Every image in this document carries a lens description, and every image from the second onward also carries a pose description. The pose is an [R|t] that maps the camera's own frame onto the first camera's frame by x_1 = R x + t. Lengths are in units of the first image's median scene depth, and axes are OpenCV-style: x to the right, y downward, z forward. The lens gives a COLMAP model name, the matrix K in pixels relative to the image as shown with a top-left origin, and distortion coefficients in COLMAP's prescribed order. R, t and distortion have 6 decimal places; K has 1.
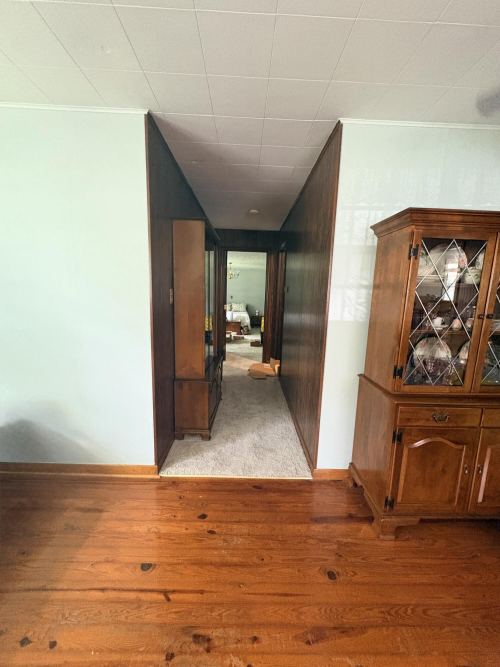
lens RADIAL K [[265.6, 0, 251.3], [0, 265.6, 333.2], [0, 0, 1]] dist [-0.000943, 0.000524]
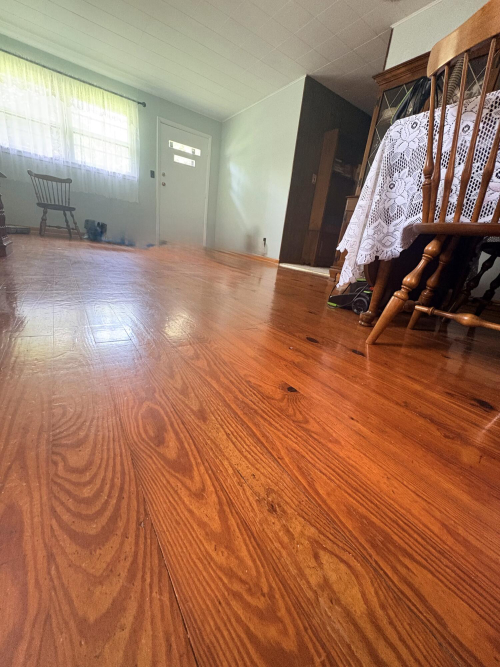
lens RADIAL K [[265.6, 0, 251.1], [0, 265.6, 333.4], [0, 0, 1]] dist [-0.000943, 0.000524]
pose [[0.551329, 0.299034, -0.778855, 1.281465], [-0.227623, 0.952054, 0.204405, 0.636131], [0.802636, 0.064590, 0.592962, -0.395589]]
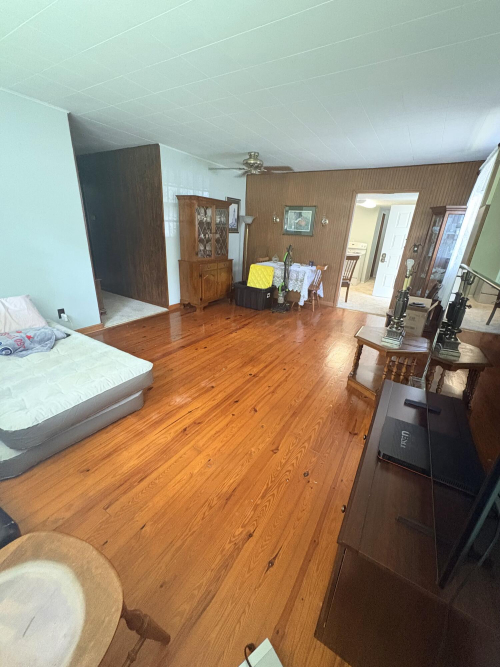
lens RADIAL K [[265.6, 0, 249.6], [0, 265.6, 331.7], [0, 0, 1]] dist [-0.000943, 0.000524]
pose [[0.546395, -0.306221, 0.779539, -1.167821], [0.096407, 0.947571, 0.304655, 0.087768], [-0.831961, -0.091309, 0.547270, -0.809849]]
